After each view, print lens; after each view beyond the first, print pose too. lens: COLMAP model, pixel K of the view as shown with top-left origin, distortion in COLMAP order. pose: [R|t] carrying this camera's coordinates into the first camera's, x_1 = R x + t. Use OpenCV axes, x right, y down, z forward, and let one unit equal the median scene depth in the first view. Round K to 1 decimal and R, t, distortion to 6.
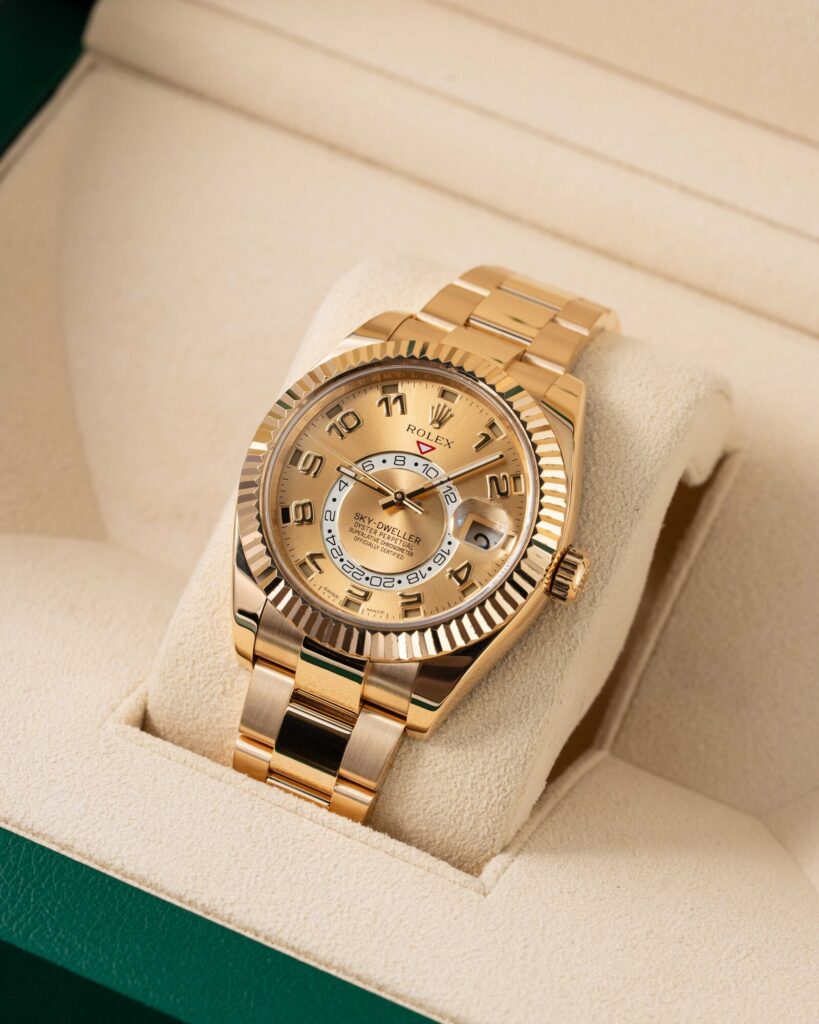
lens RADIAL K [[4121.4, 0, 410.9], [0, 4121.4, 510.1], [0, 0, 1]] dist [-0.115591, 0.000000]
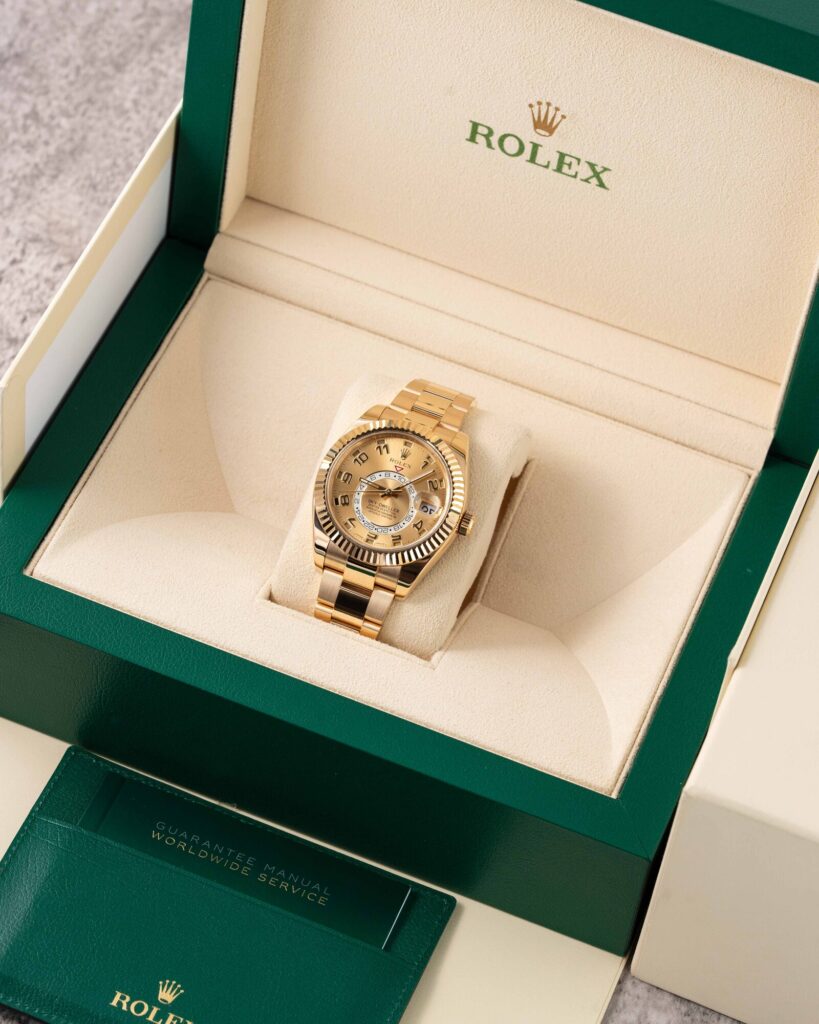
lens RADIAL K [[4121.4, 0, 408.9], [0, 4121.4, 513.0], [0, 0, 1]] dist [-0.115591, 0.000000]
pose [[0.995423, -0.038579, 0.087430, -0.183316], [0.035620, 0.998747, 0.035152, -0.068154], [-0.088676, -0.031877, 0.995550, -1.186750]]
